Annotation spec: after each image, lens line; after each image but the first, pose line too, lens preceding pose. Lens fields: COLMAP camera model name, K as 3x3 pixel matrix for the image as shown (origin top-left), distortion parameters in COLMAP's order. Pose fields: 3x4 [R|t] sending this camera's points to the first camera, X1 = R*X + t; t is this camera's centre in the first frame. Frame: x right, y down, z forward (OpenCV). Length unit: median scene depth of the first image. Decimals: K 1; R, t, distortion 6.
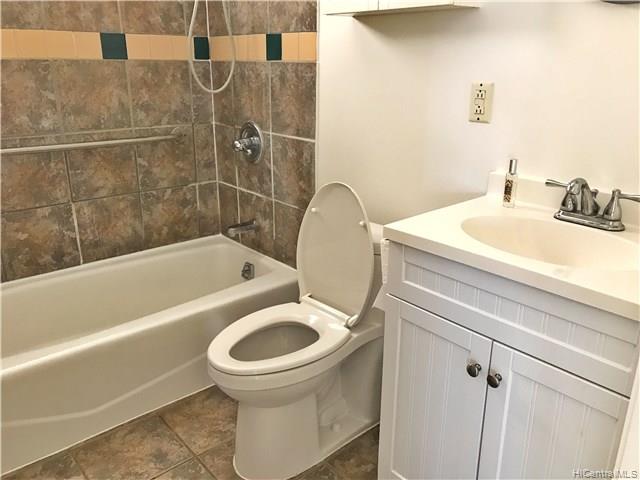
lens RADIAL K [[532.4, 0, 319.2], [0, 532.4, 239.8], [0, 0, 1]] dist [0.059921, -0.058608]
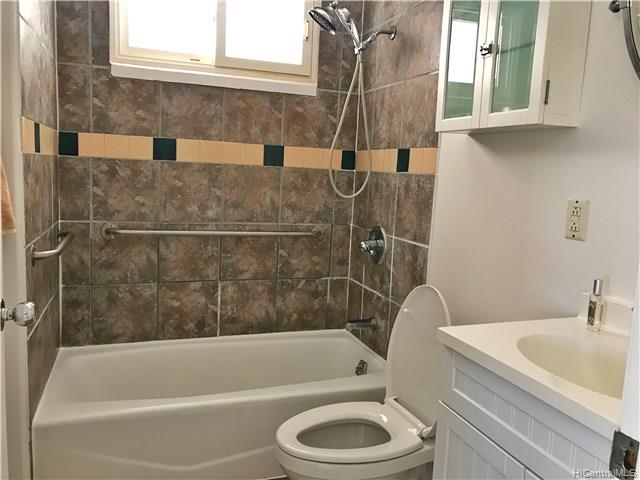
lens RADIAL K [[532.4, 0, 320.1], [0, 532.4, 238.1], [0, 0, 1]] dist [0.059921, -0.058608]
pose [[0.934490, 0.087443, -0.345082, 0.140791], [-0.156953, 0.971265, -0.178914, 0.013873], [0.319521, 0.221355, 0.921362, -0.016639]]
